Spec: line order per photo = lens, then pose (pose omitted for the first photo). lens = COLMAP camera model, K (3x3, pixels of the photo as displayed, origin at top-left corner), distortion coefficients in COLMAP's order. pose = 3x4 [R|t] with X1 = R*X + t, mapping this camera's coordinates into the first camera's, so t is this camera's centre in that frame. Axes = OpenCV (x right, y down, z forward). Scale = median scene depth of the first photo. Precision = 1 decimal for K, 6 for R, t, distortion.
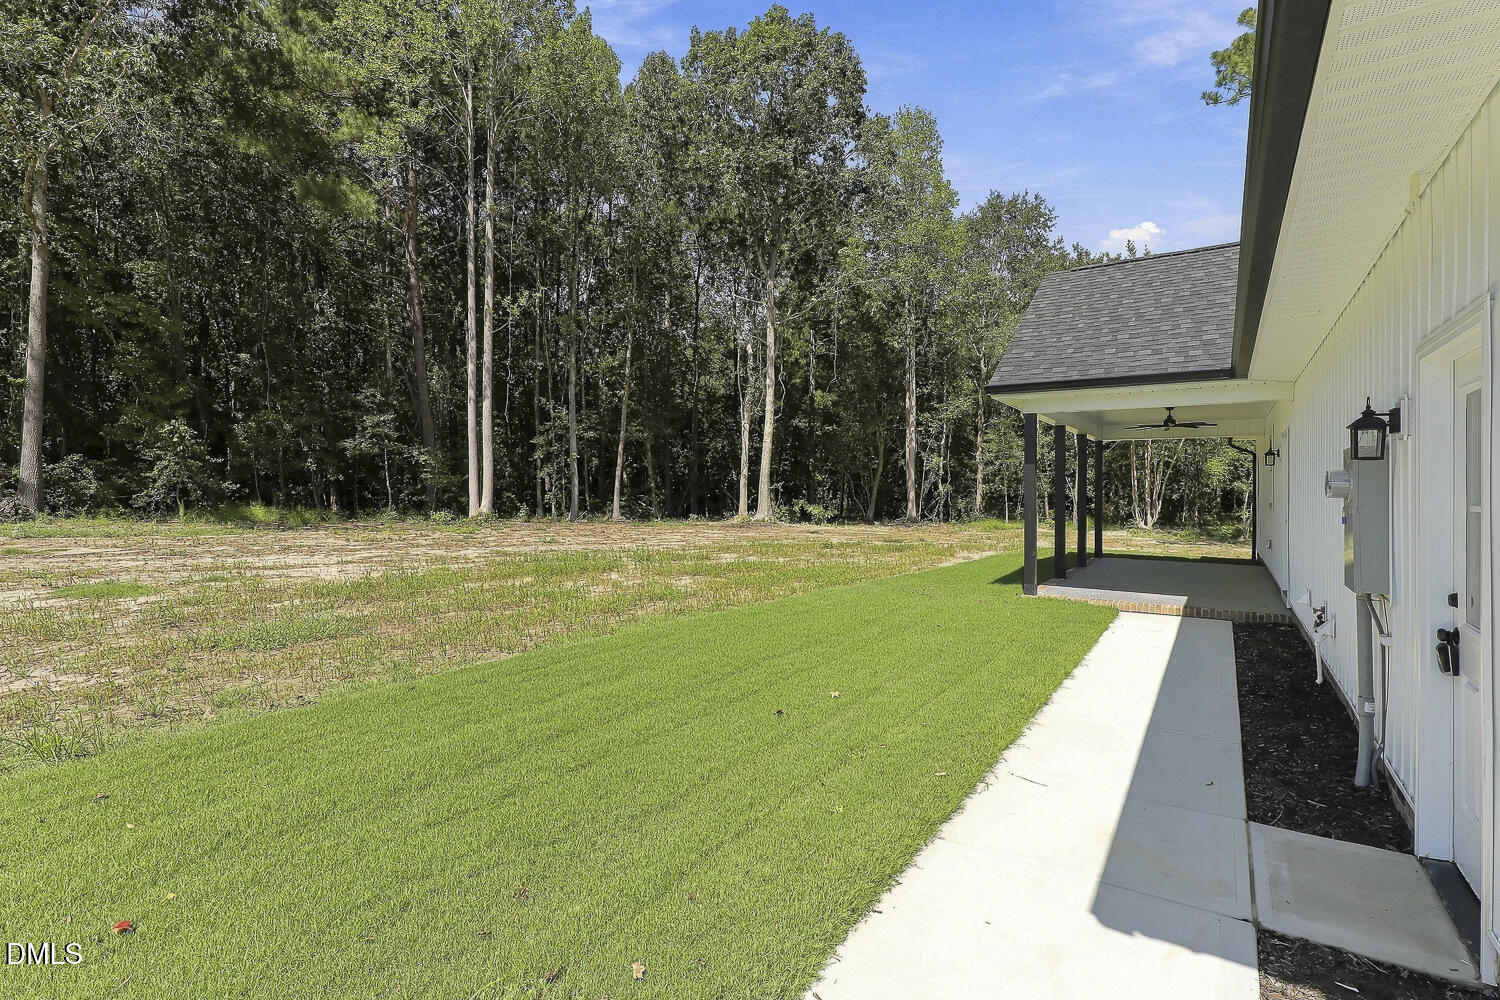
lens RADIAL K [[685.7, 0, 751.8], [0, 685.7, 495.0], [0, 0, 1]] dist [-0.000091, 0.000183]
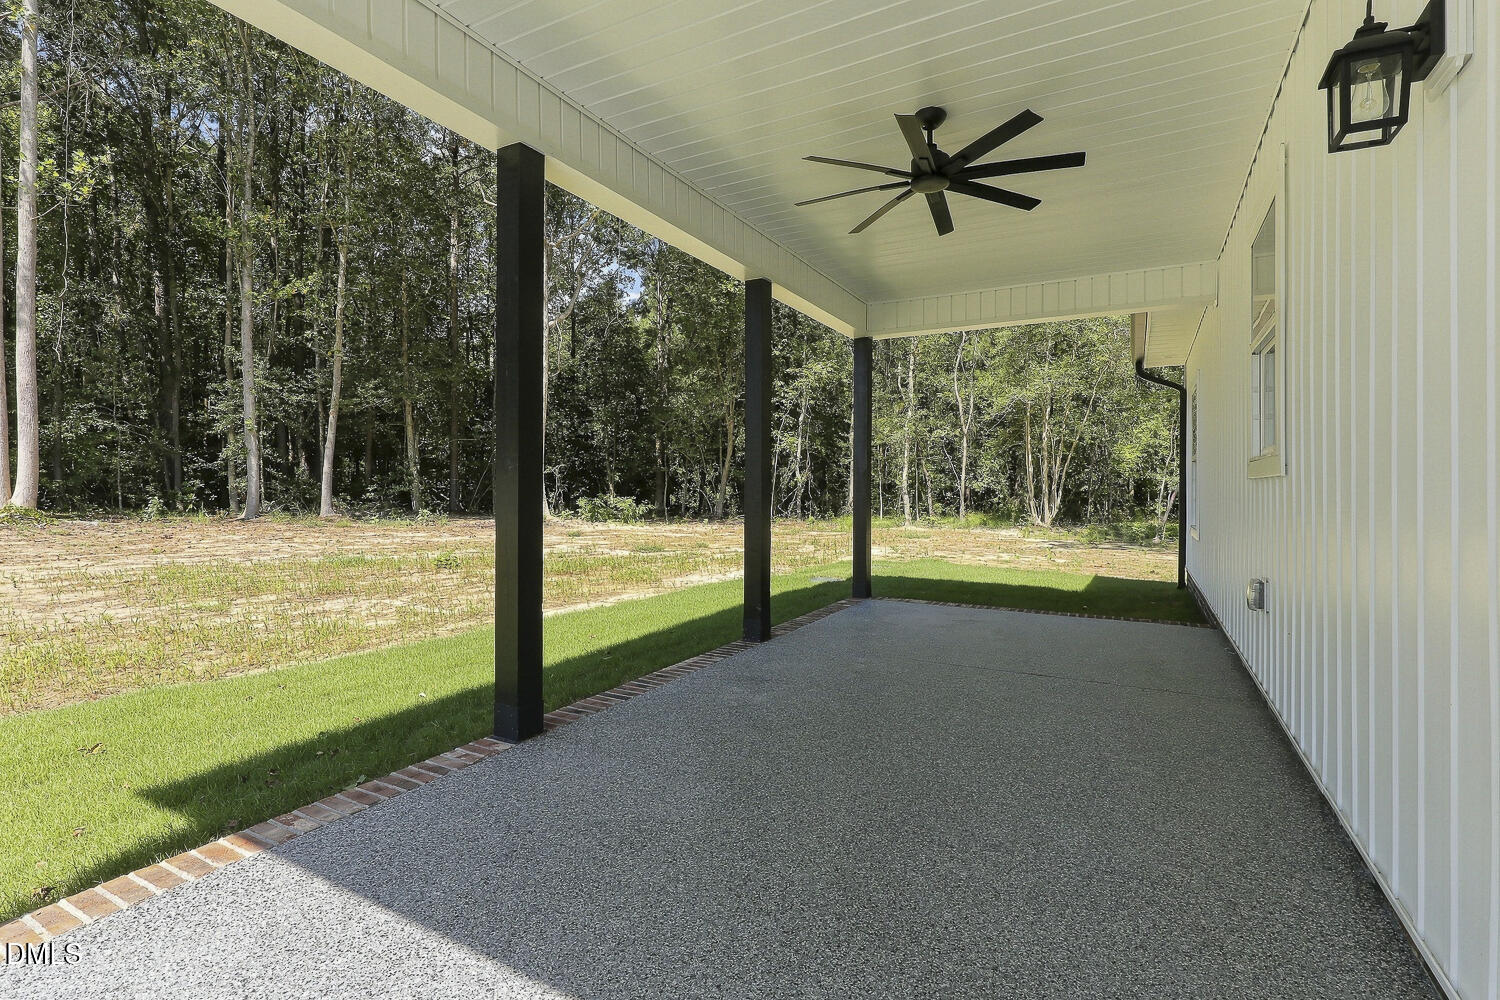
lens RADIAL K [[685.7, 0, 750.7], [0, 685.7, 497.0], [0, 0, 1]] dist [-0.000091, 0.000183]
pose [[0.996144, -0.001406, 0.087723, 0.167684], [0.000906, 0.999983, 0.005734, 0.010519], [-0.087730, -0.005632, 0.996128, 0.237841]]
